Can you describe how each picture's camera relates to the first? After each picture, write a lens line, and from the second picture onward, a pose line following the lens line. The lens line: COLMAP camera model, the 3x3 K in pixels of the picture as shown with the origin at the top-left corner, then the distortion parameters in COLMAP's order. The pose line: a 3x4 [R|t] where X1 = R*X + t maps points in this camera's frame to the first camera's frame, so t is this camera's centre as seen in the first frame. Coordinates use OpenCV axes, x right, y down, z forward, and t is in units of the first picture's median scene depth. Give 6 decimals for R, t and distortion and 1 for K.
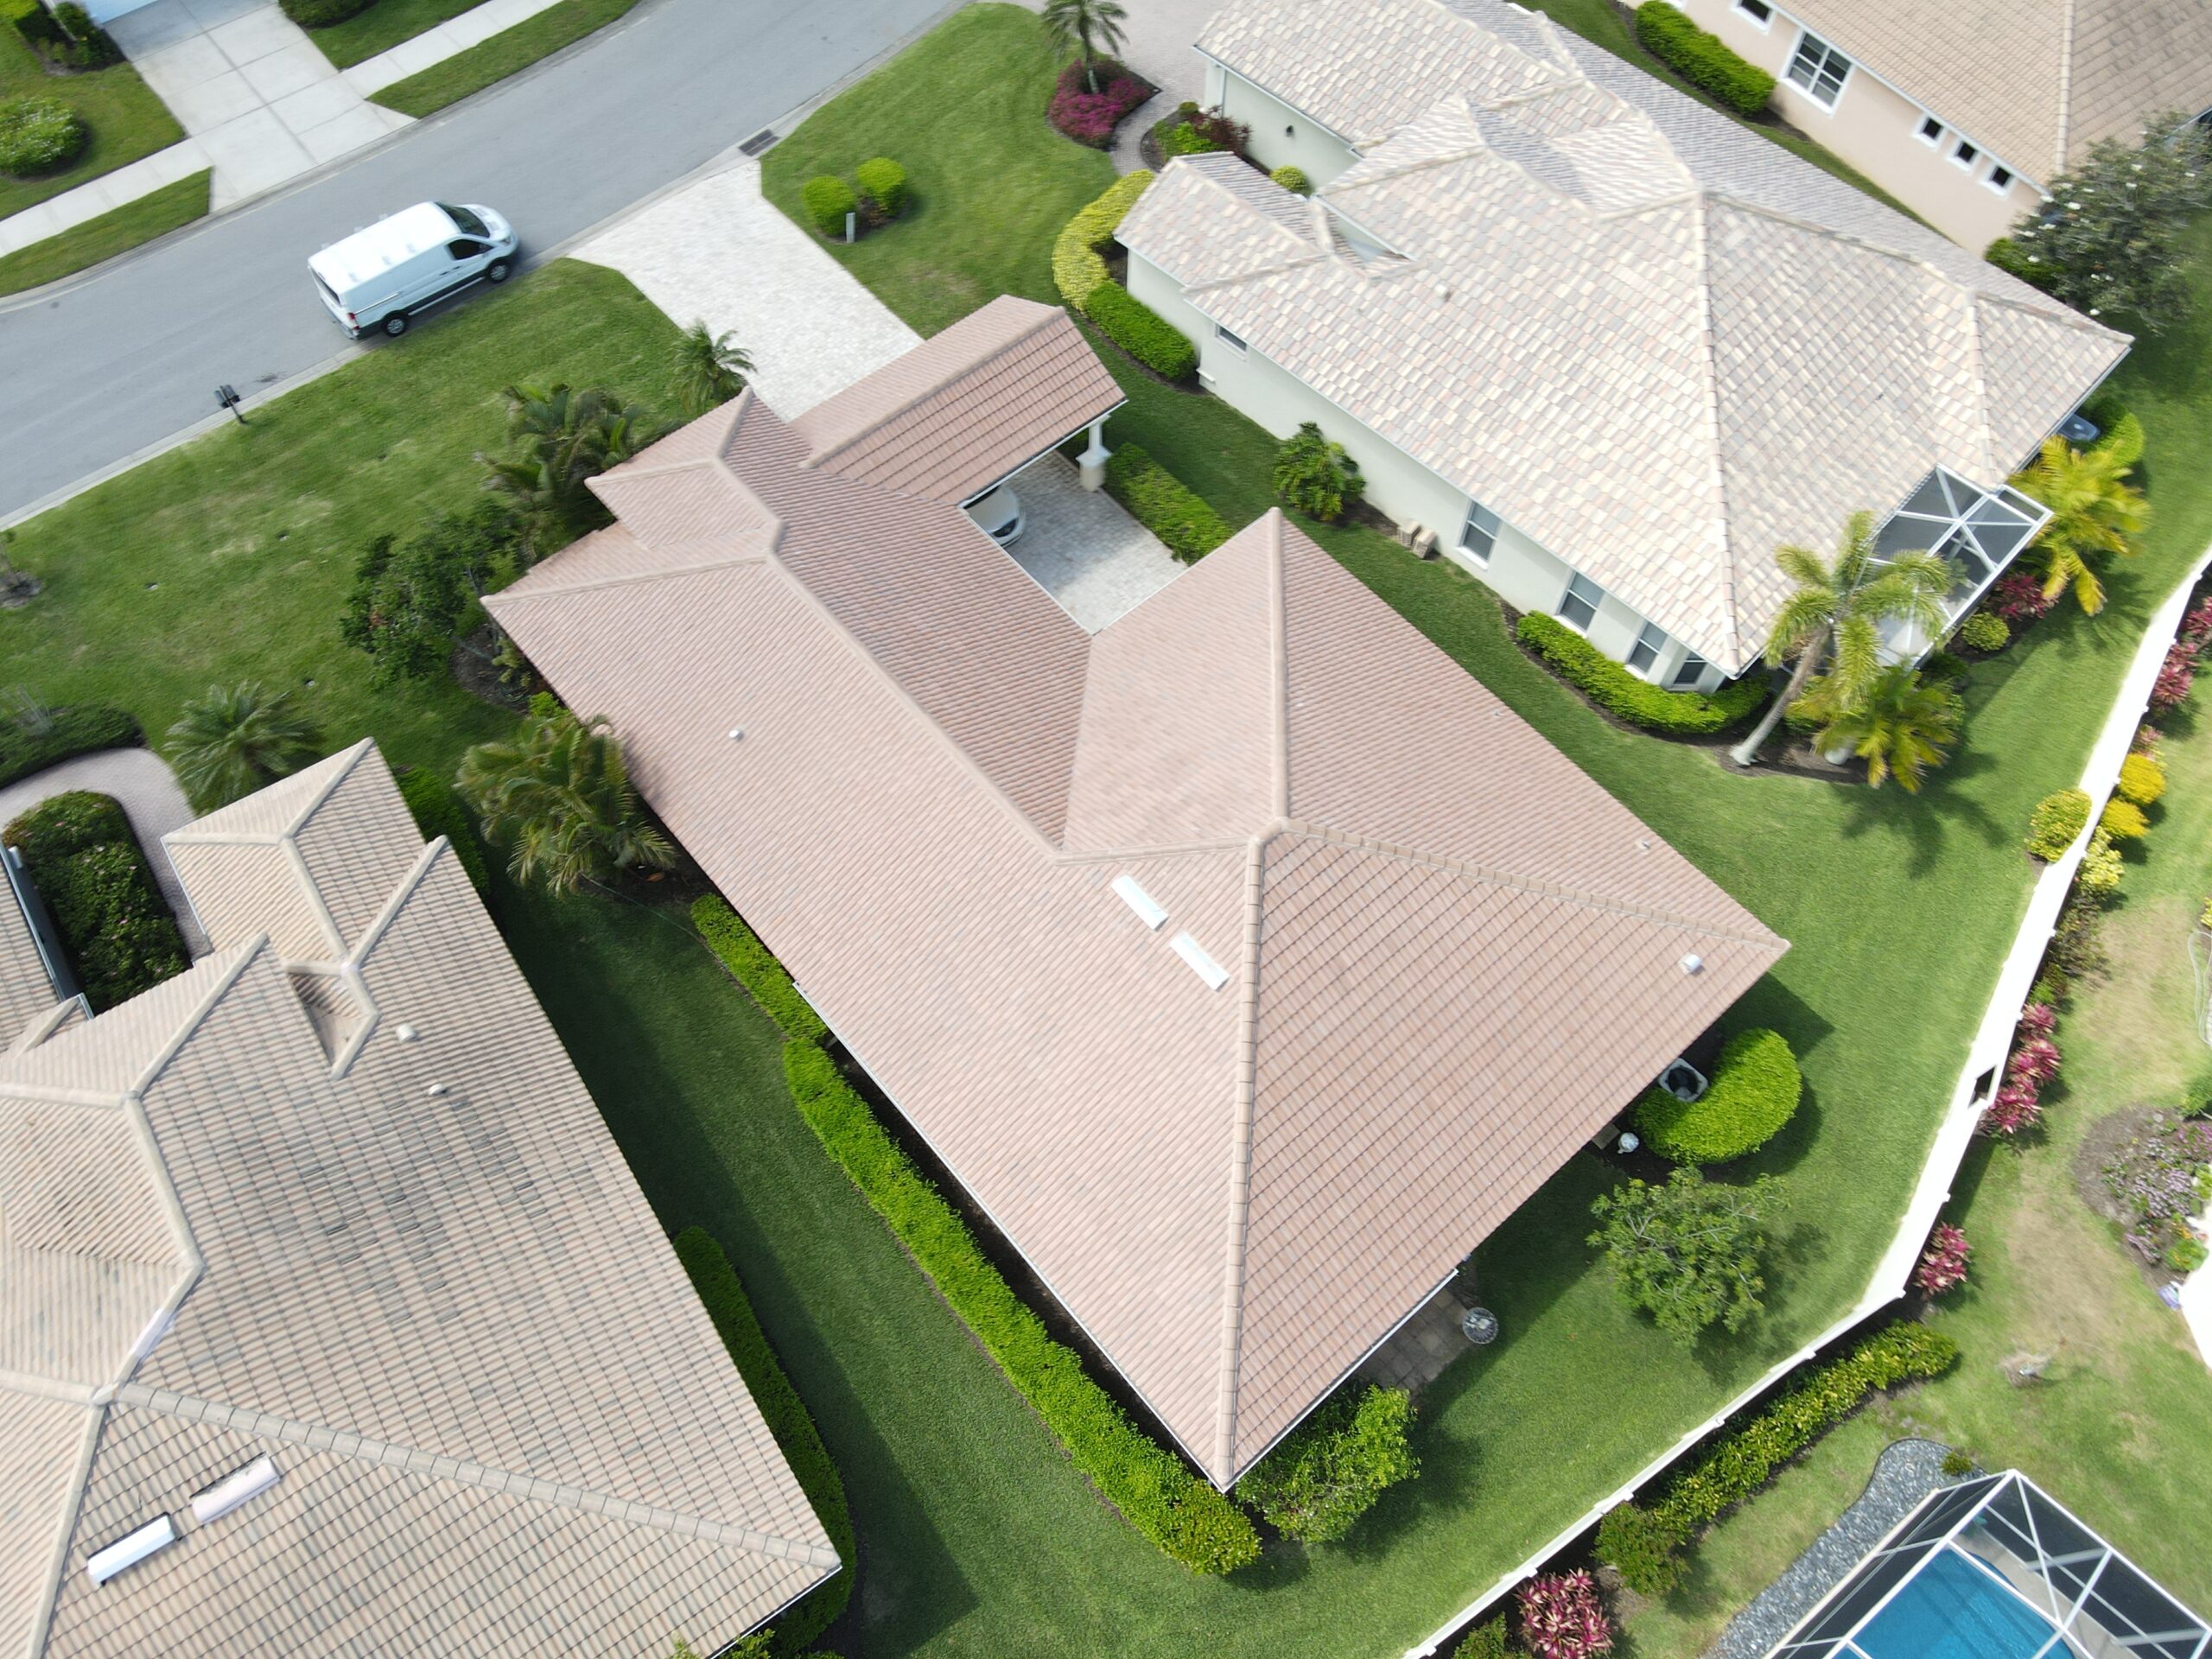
lens RADIAL K [[1628.3, 0, 1104.4], [0, 1628.3, 830.0], [0, 0, 1]] dist [0.018065, -0.005088]
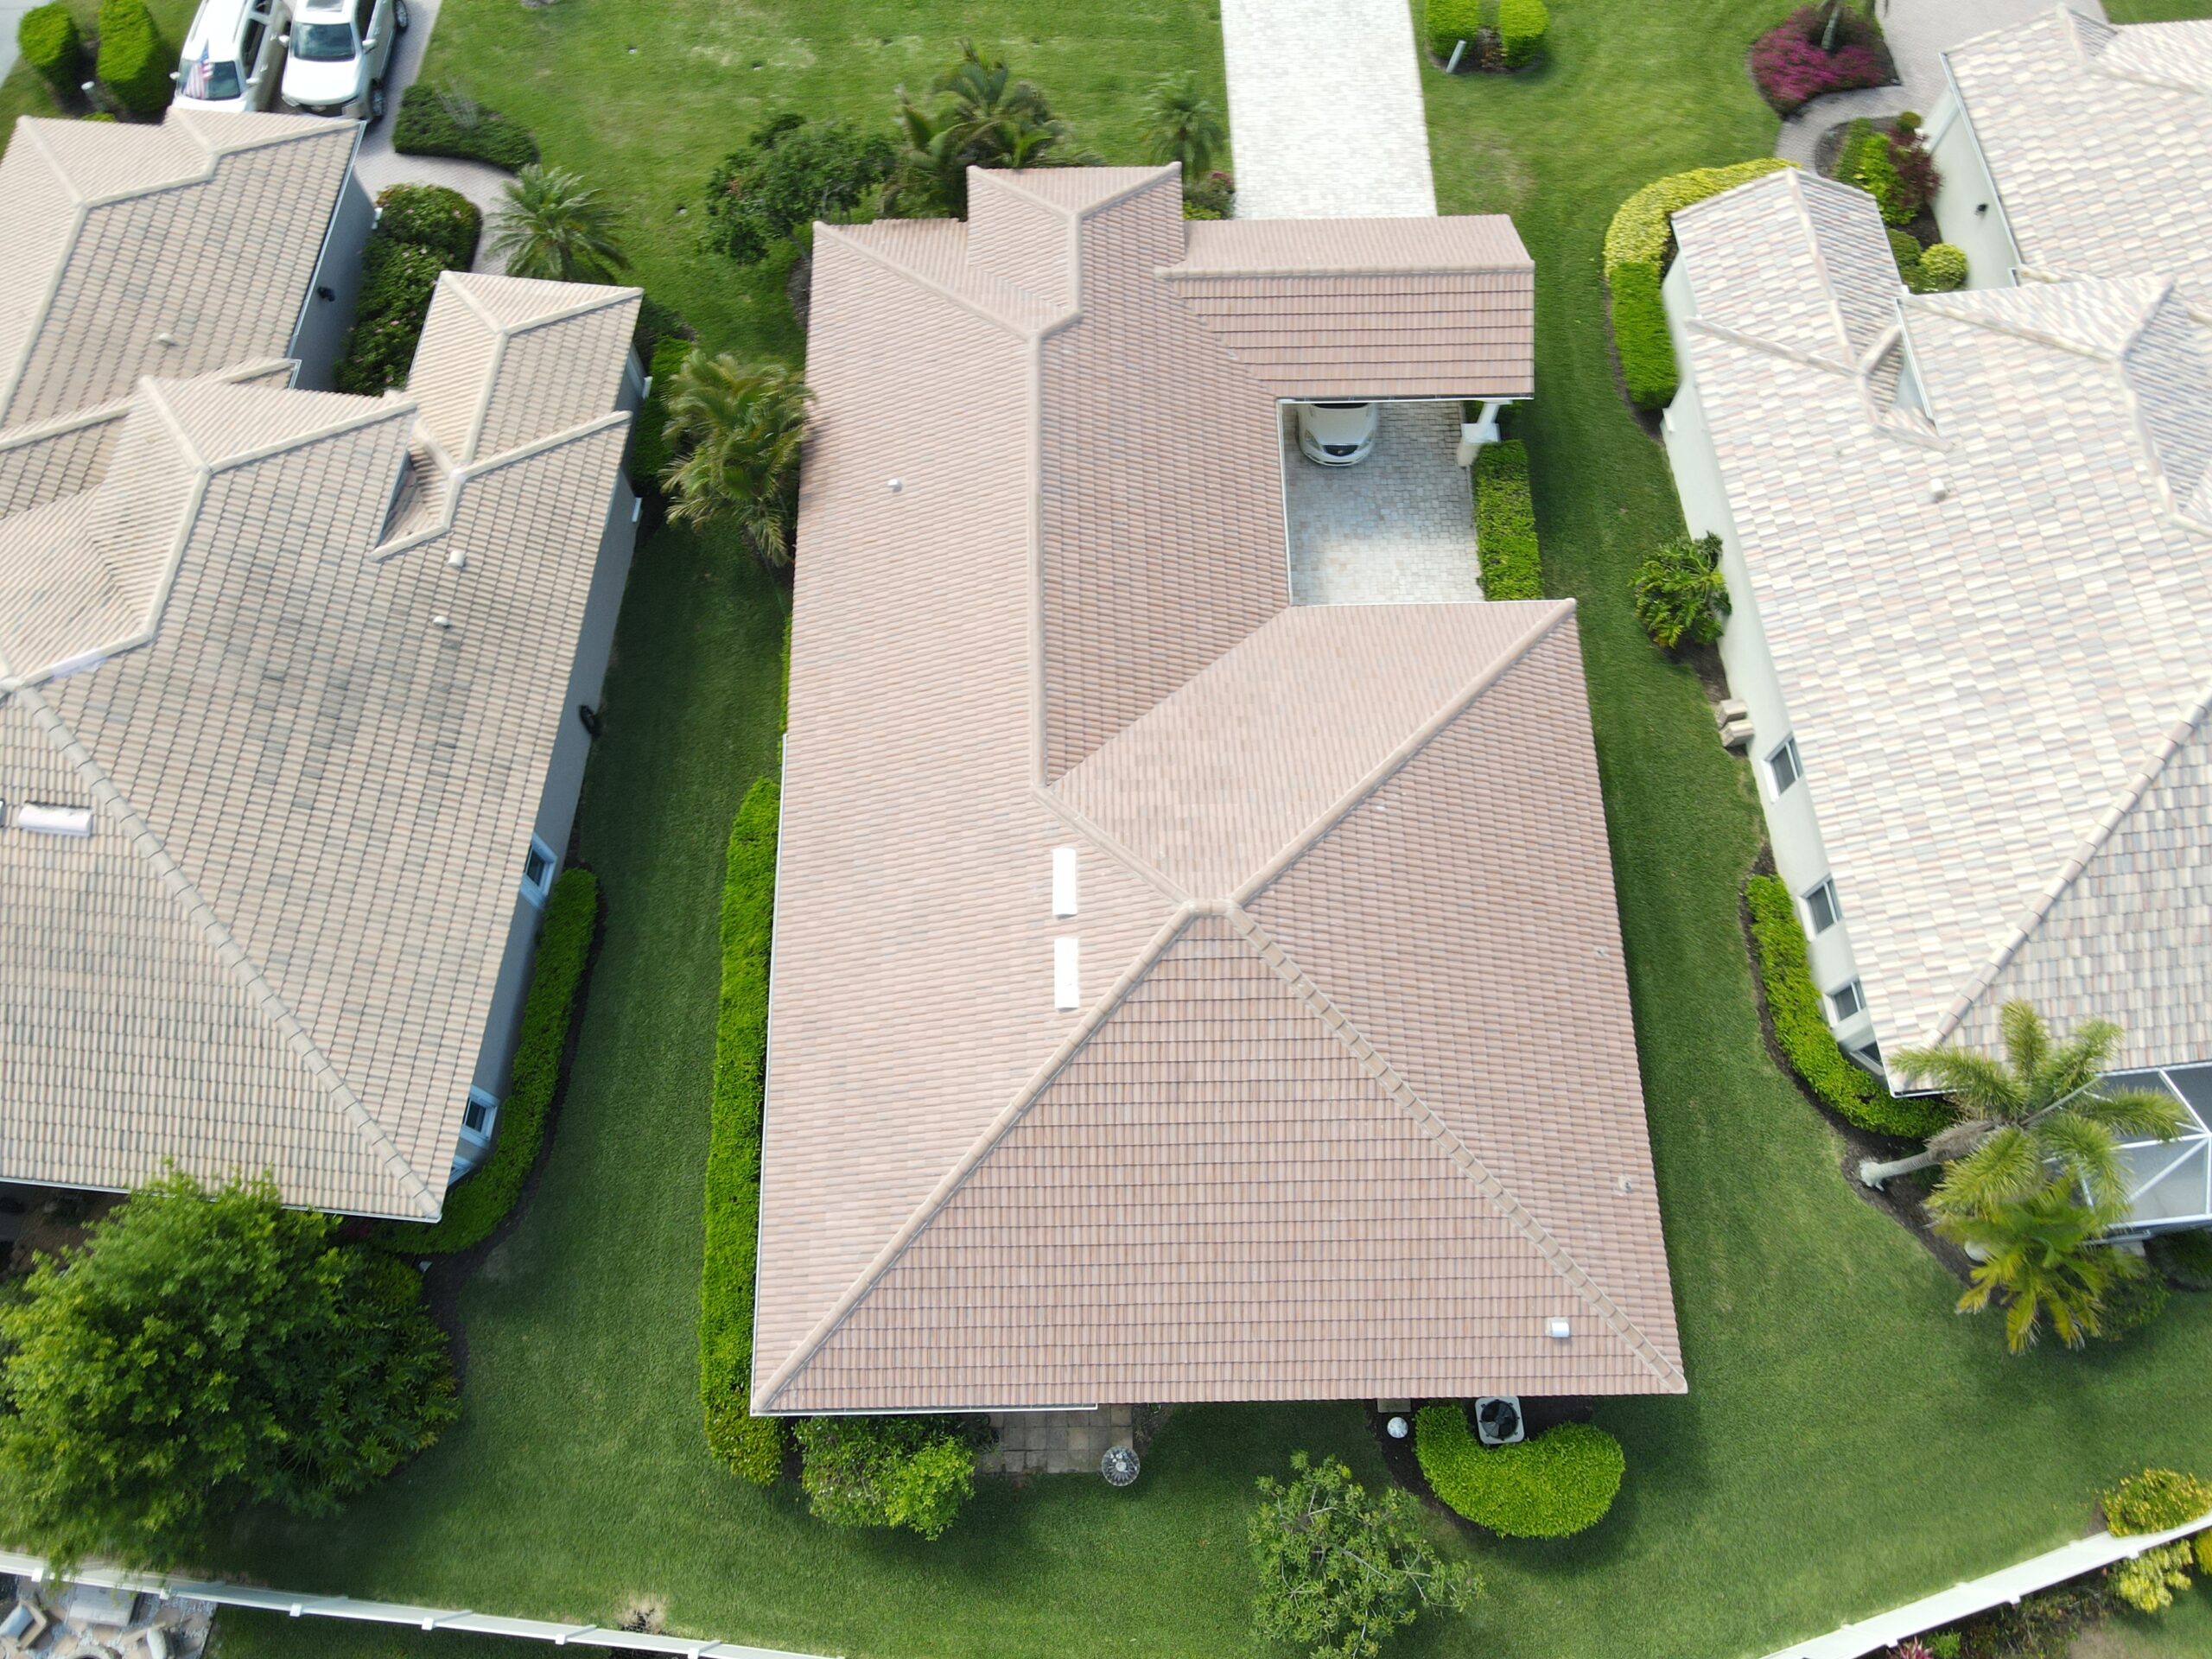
lens RADIAL K [[1628.3, 0, 1096.3], [0, 1628.3, 843.0], [0, 0, 1]] dist [0.018065, -0.005088]
pose [[0.768851, 0.594514, -0.235419, 0.196791], [-0.551641, 0.802888, 0.225972, -0.157051], [0.323358, -0.043872, 0.945259, 0.116544]]
